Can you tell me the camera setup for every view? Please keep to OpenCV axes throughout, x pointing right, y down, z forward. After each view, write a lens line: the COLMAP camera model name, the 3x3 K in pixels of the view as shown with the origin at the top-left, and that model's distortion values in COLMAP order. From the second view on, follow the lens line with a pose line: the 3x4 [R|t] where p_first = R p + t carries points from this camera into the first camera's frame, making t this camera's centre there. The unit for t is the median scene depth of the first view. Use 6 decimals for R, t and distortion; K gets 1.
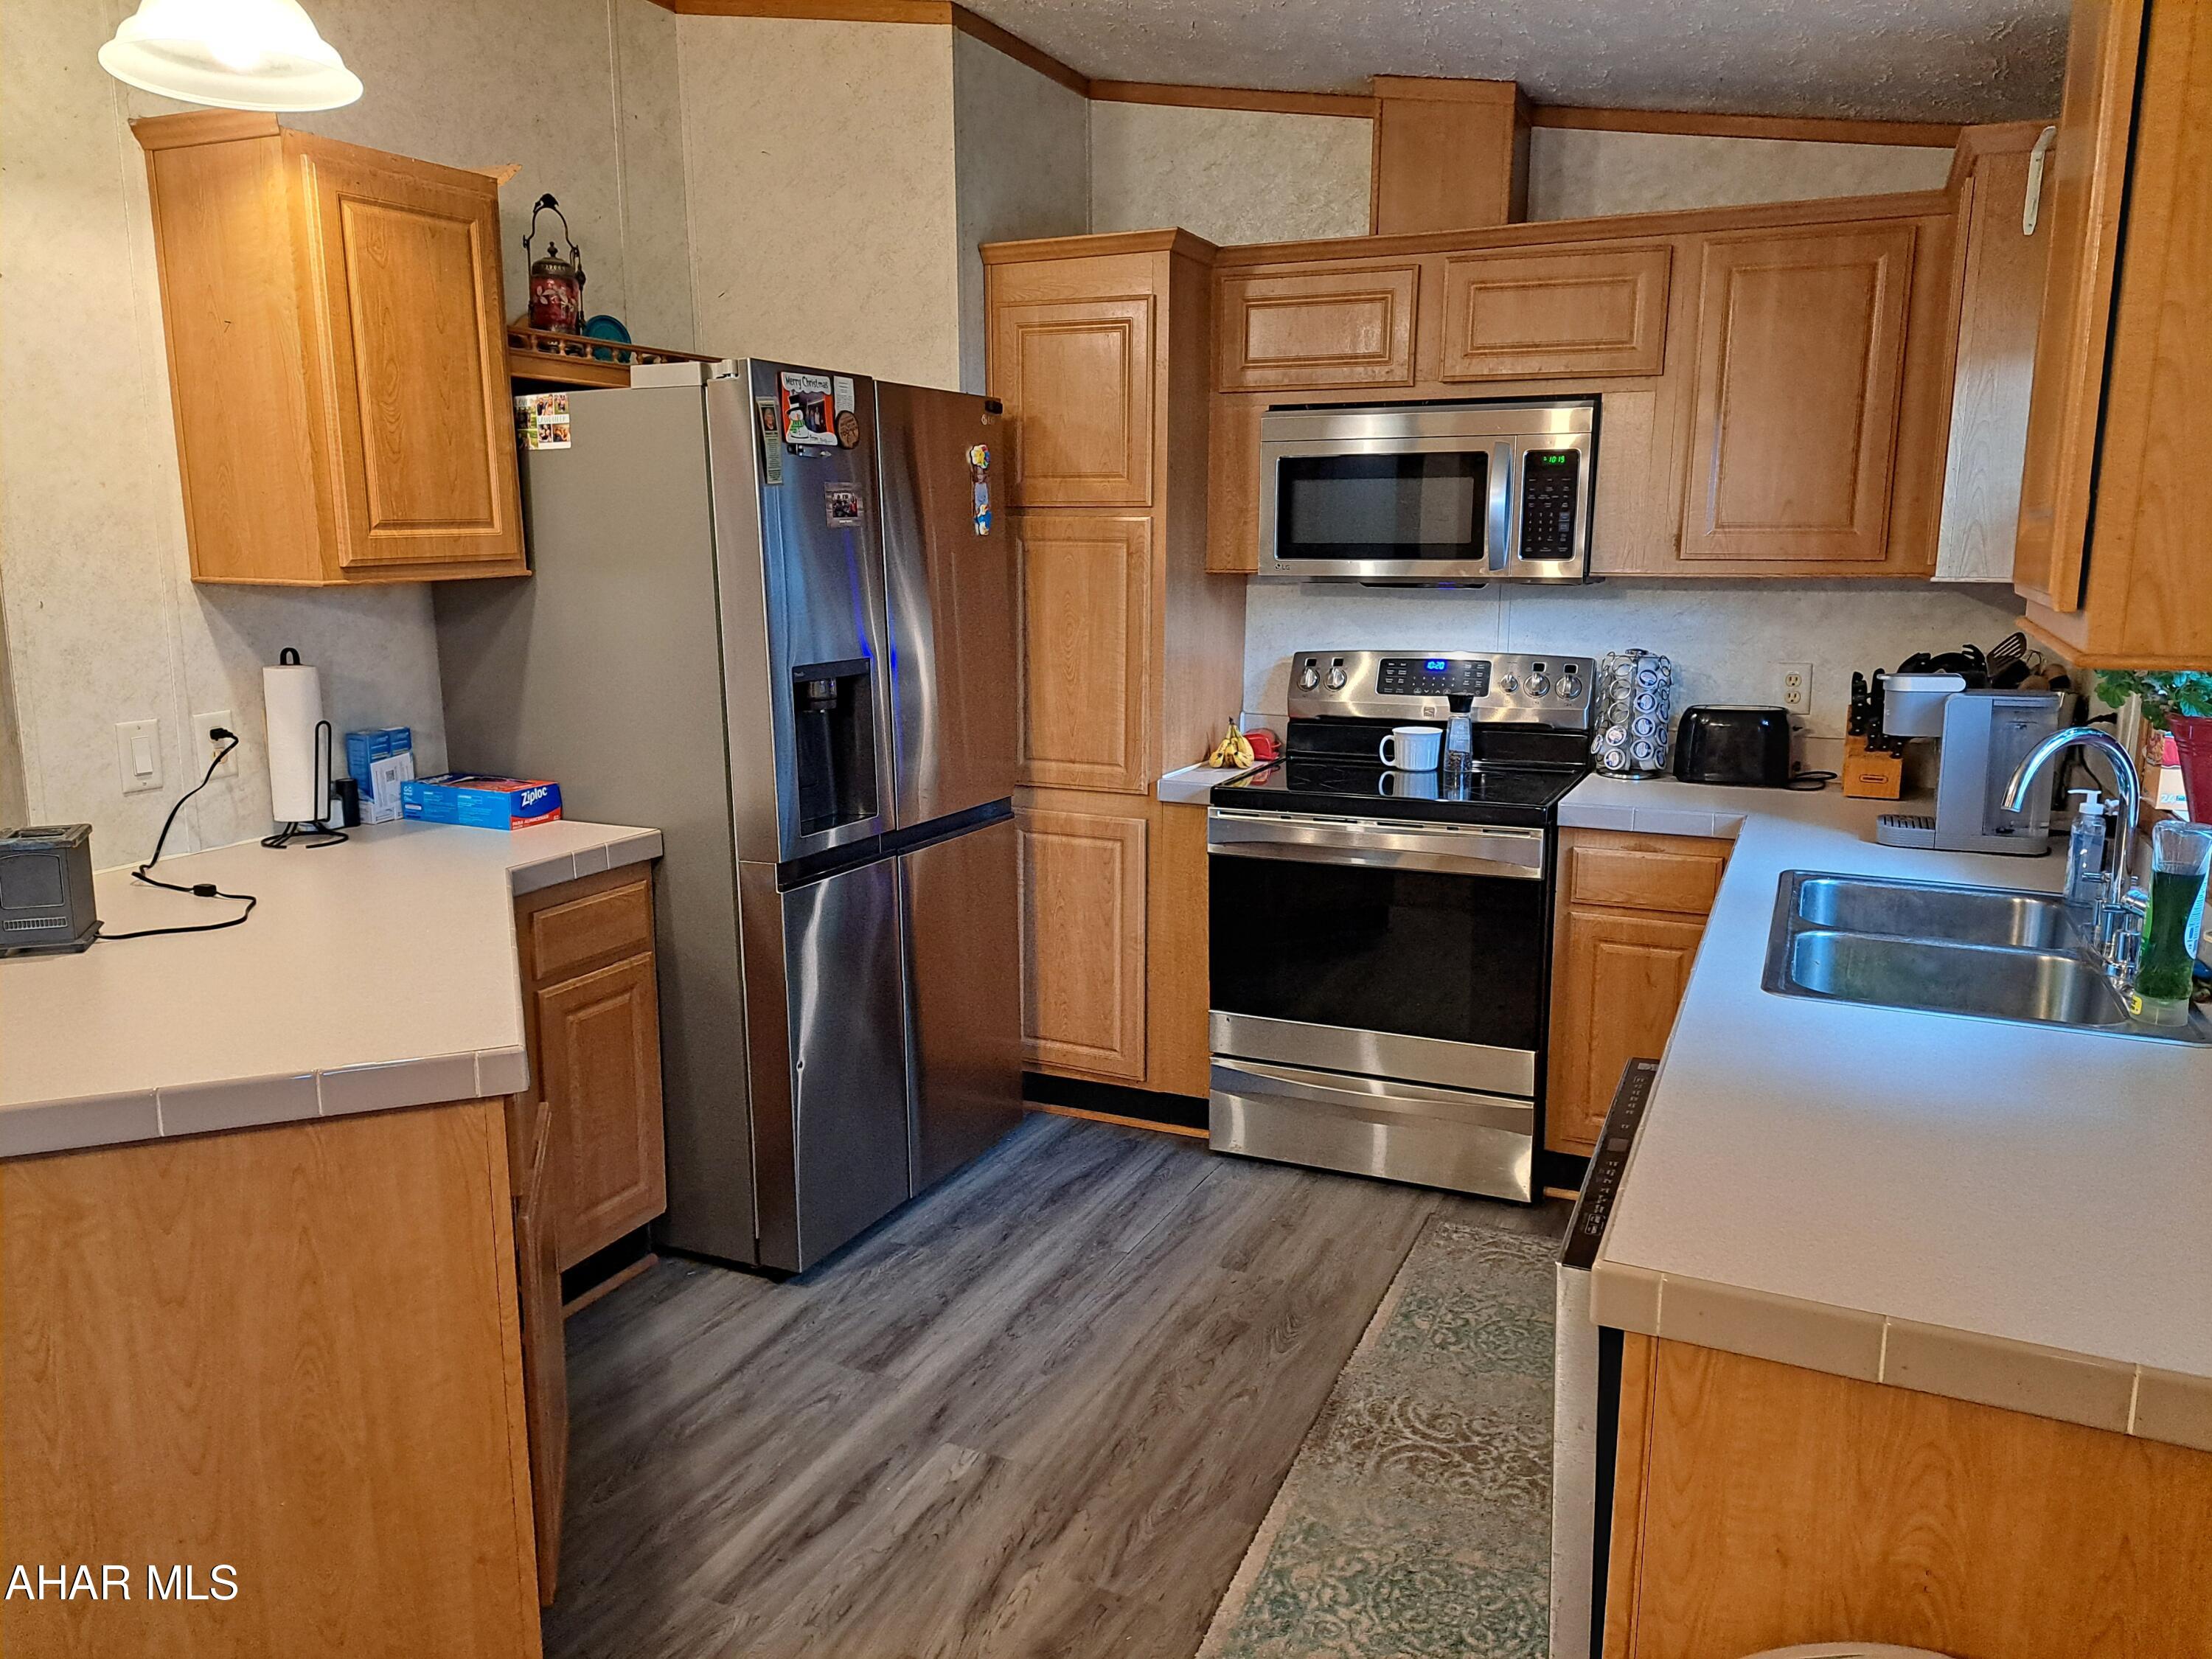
lens RADIAL K [[1566.8, 0, 1106.0], [0, 1566.8, 829.5], [0, 0, 1]] dist [0.142283, -0.199177]
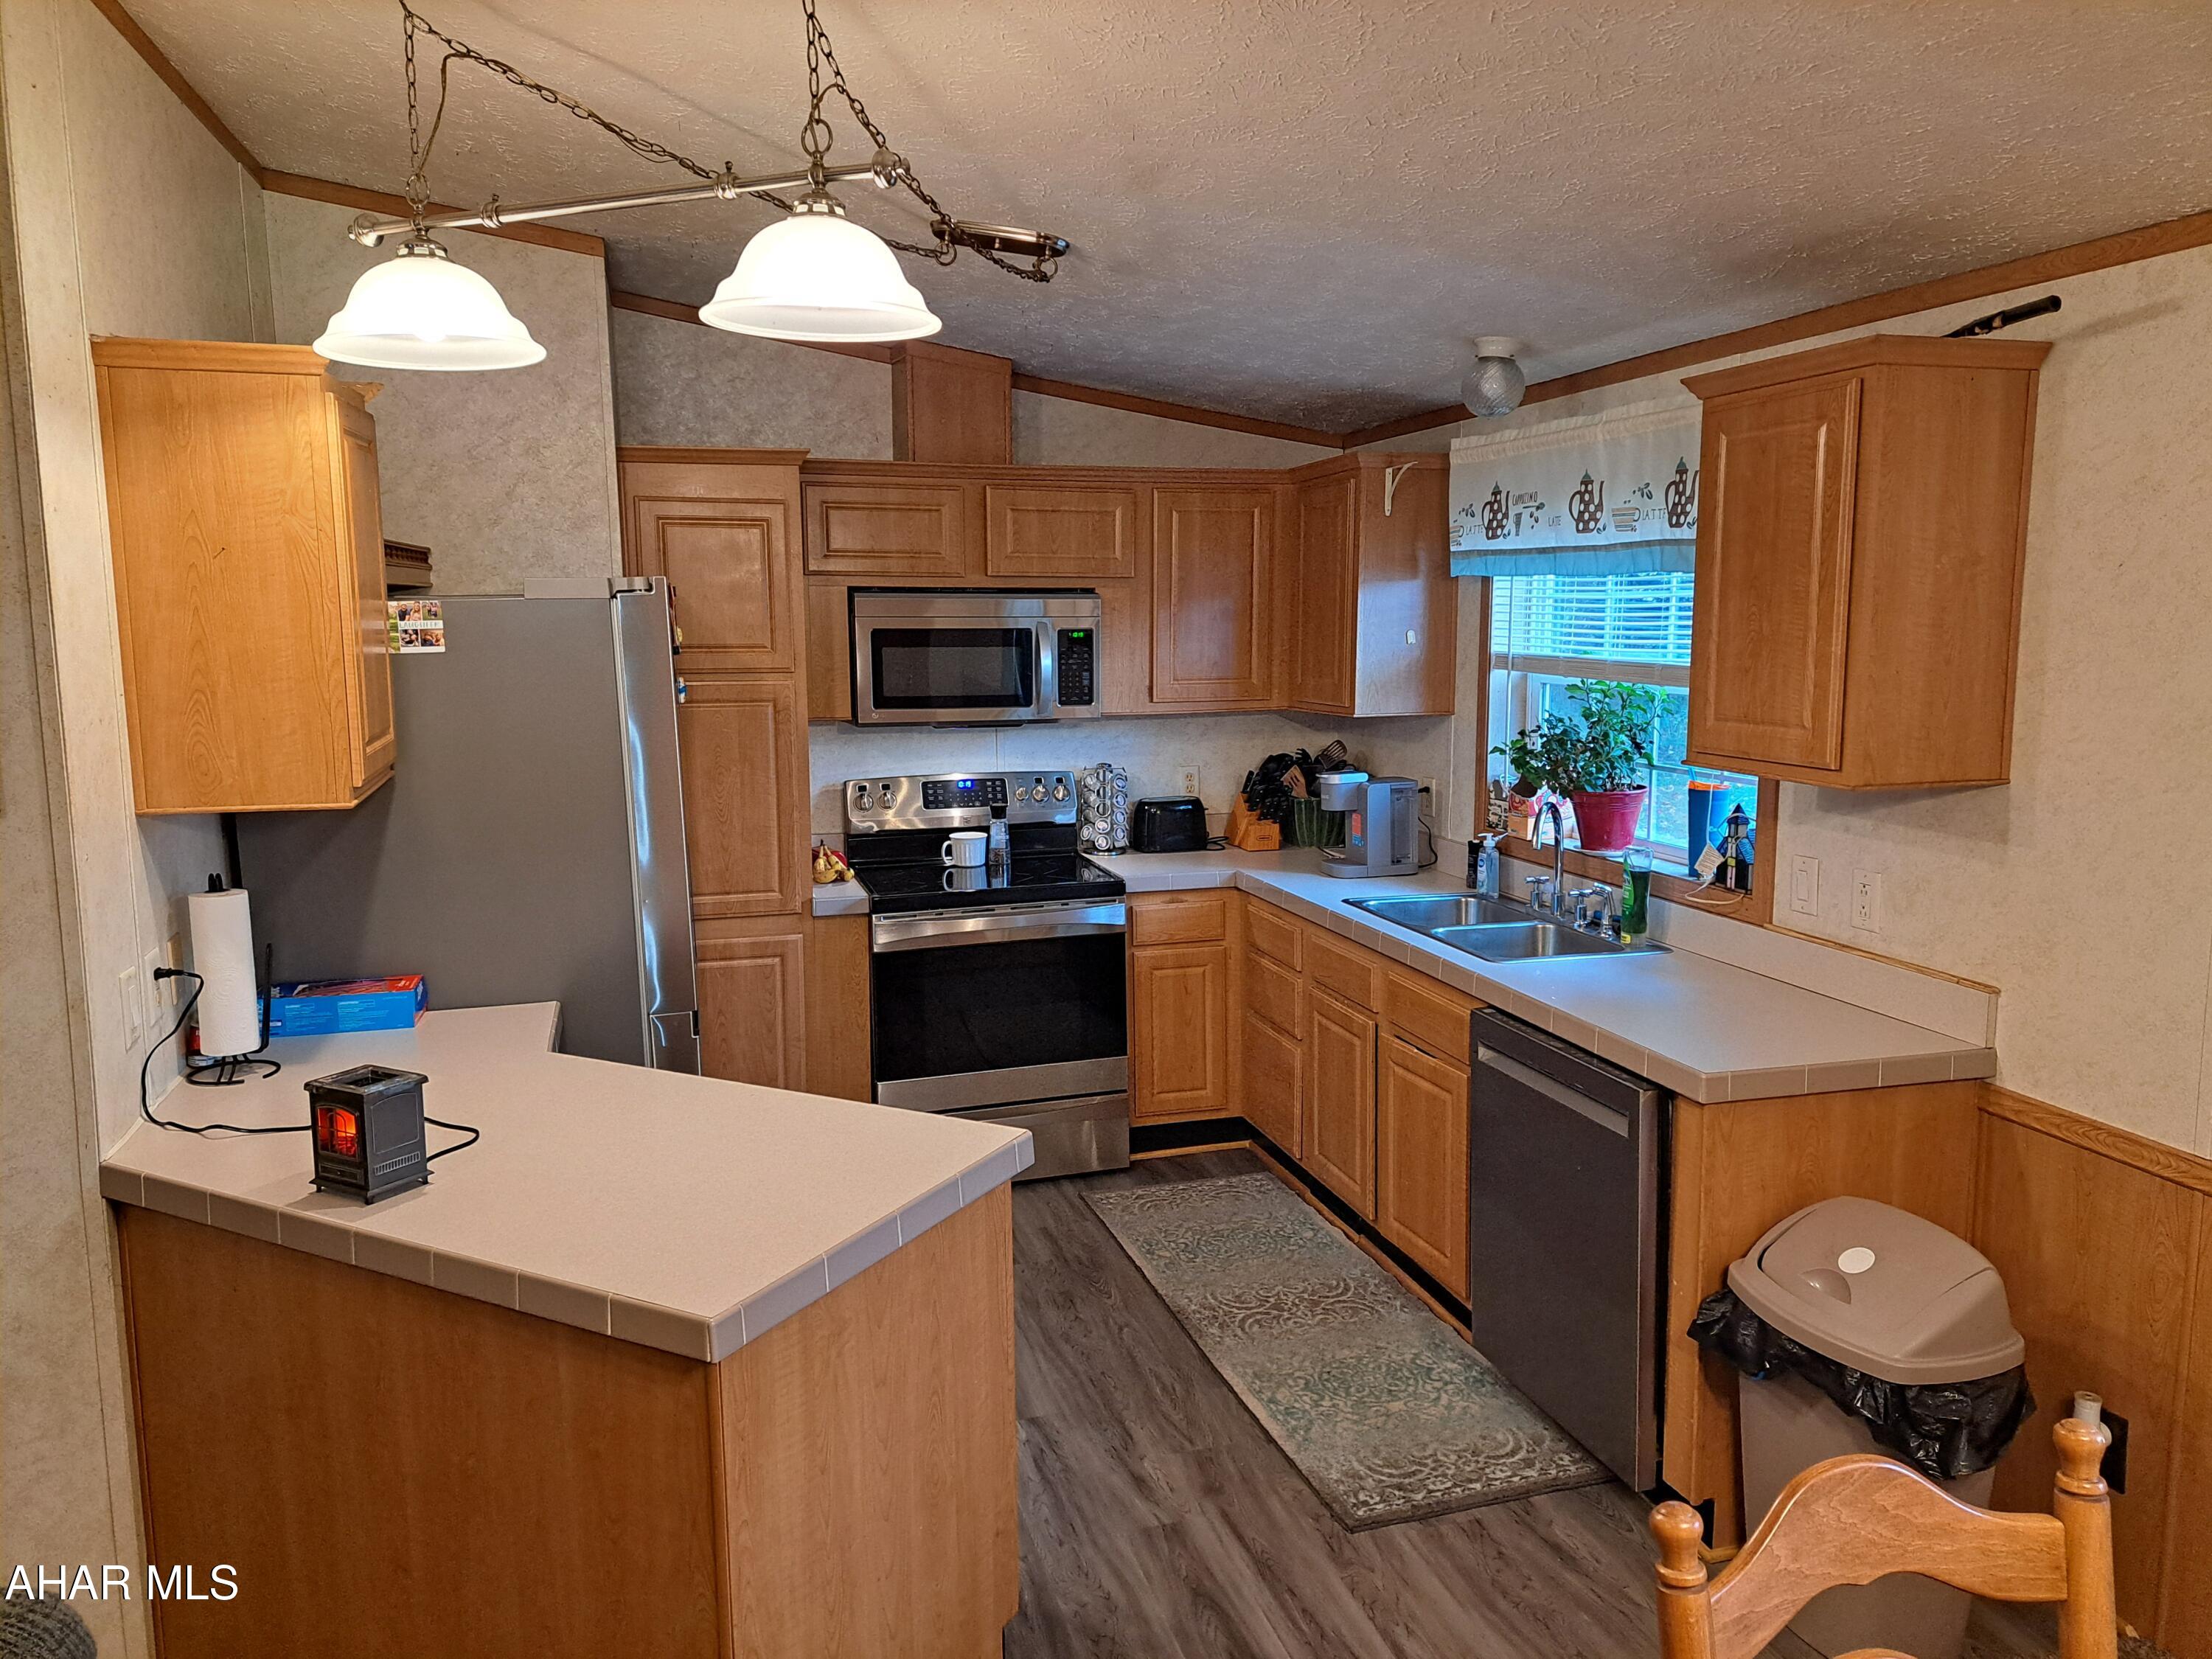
lens RADIAL K [[1580.0, 0, 1114.1], [0, 1580.0, 845.6], [0, 0, 1]] dist [0.118101, -0.000870]
pose [[0.755848, -0.106429, 0.646039, -0.579059], [0.130126, 0.991435, 0.011086, -0.056829], [-0.641686, 0.075687, 0.763224, -0.062399]]
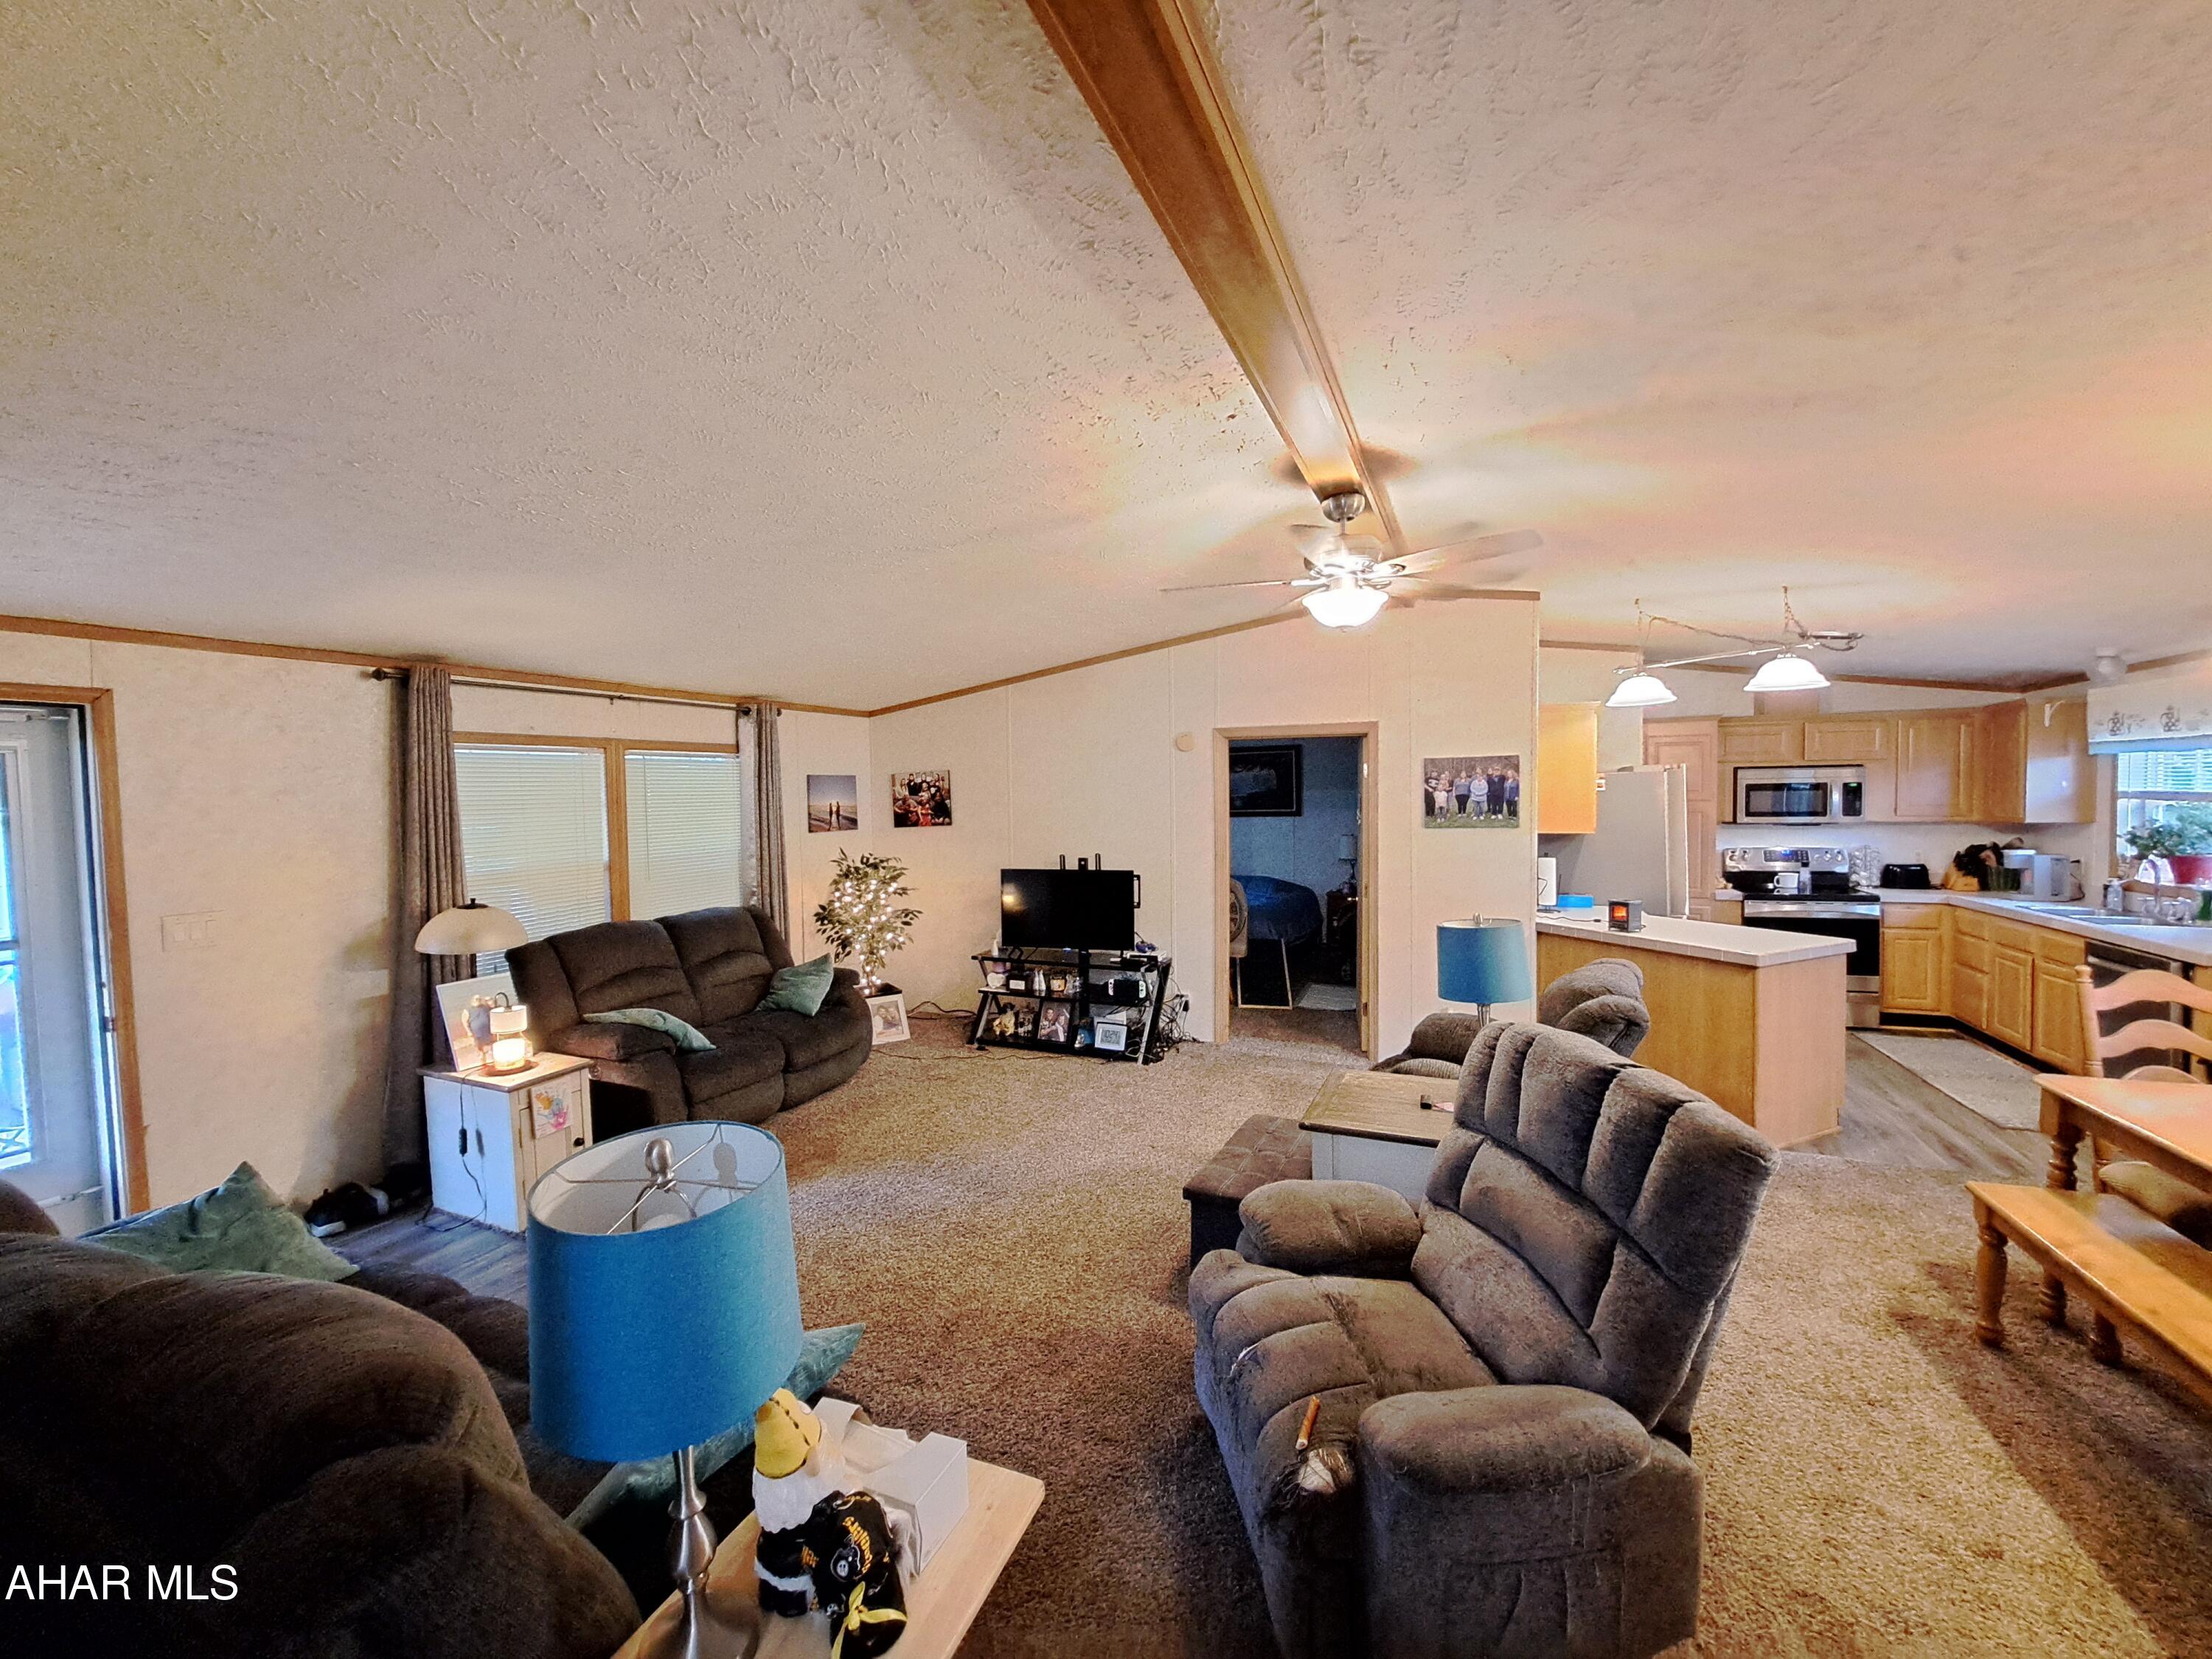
lens RADIAL K [[882.5, 0, 1106.0], [0, 882.5, 829.5], [0, 0, 1]] dist [-0.002604, -0.005703]
pose [[0.999584, -0.018928, 0.021742, -1.162377], [0.022013, 0.988171, -0.151766, 0.078883], [-0.018613, 0.152182, 0.988177, -0.629341]]
